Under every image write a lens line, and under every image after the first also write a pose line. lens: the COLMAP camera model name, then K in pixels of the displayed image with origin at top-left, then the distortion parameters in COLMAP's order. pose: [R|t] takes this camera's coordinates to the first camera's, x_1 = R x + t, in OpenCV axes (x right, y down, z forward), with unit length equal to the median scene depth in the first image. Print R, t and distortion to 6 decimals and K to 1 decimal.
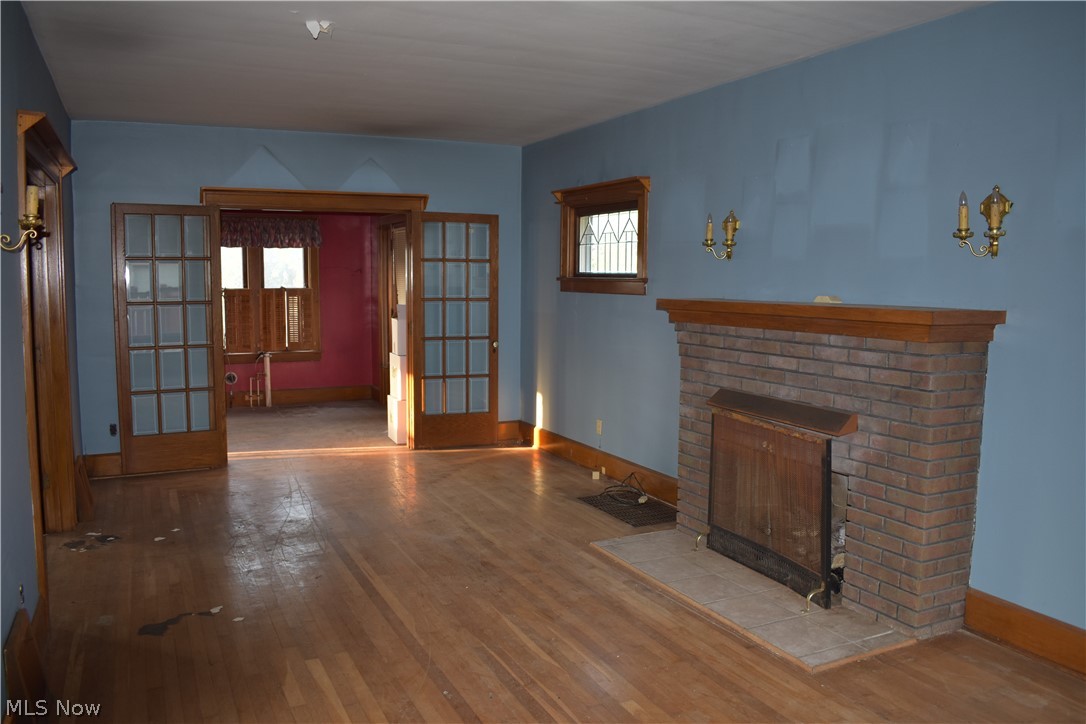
lens RADIAL K [[842.8, 0, 544.6], [0, 842.8, 367.4], [0, 0, 1]] dist [-0.094547, 0.018321]
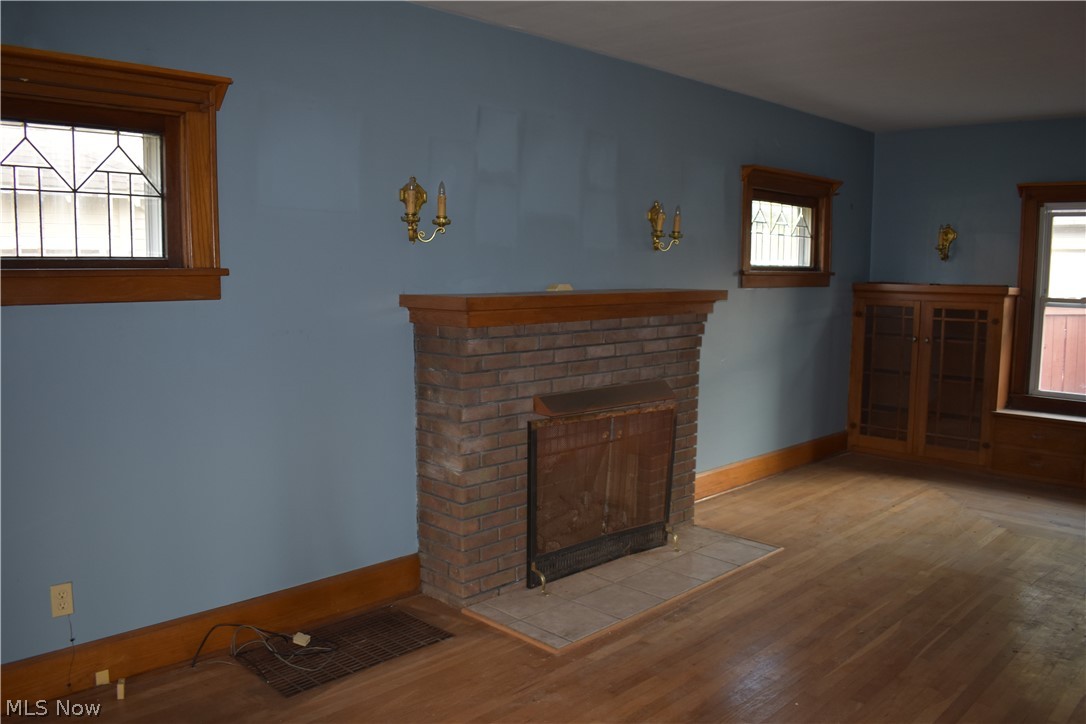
lens RADIAL K [[842.8, 0, 550.2], [0, 842.8, 366.1], [0, 0, 1]] dist [-0.094547, 0.018321]
pose [[-0.327585, -0.122755, 0.936813, -0.668920], [0.088398, 0.983193, 0.159744, -0.160248], [-0.940678, 0.135142, -0.311227, 1.415658]]
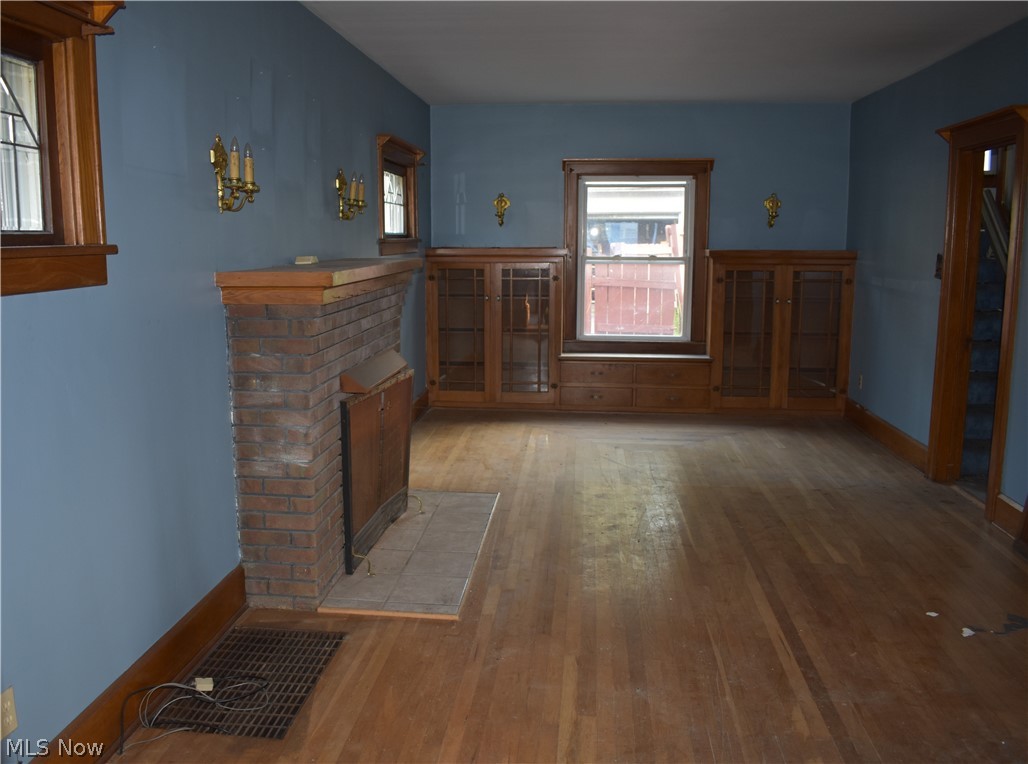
lens RADIAL K [[894.0, 0, 462.9], [0, 894.0, 377.4], [0, 0, 1]] dist [-0.080420, 0.012383]
pose [[-0.831215, -0.094984, 0.547777, -0.405977], [0.052832, 0.967343, 0.247904, -0.205856], [-0.553435, 0.235002, -0.799052, 1.847077]]
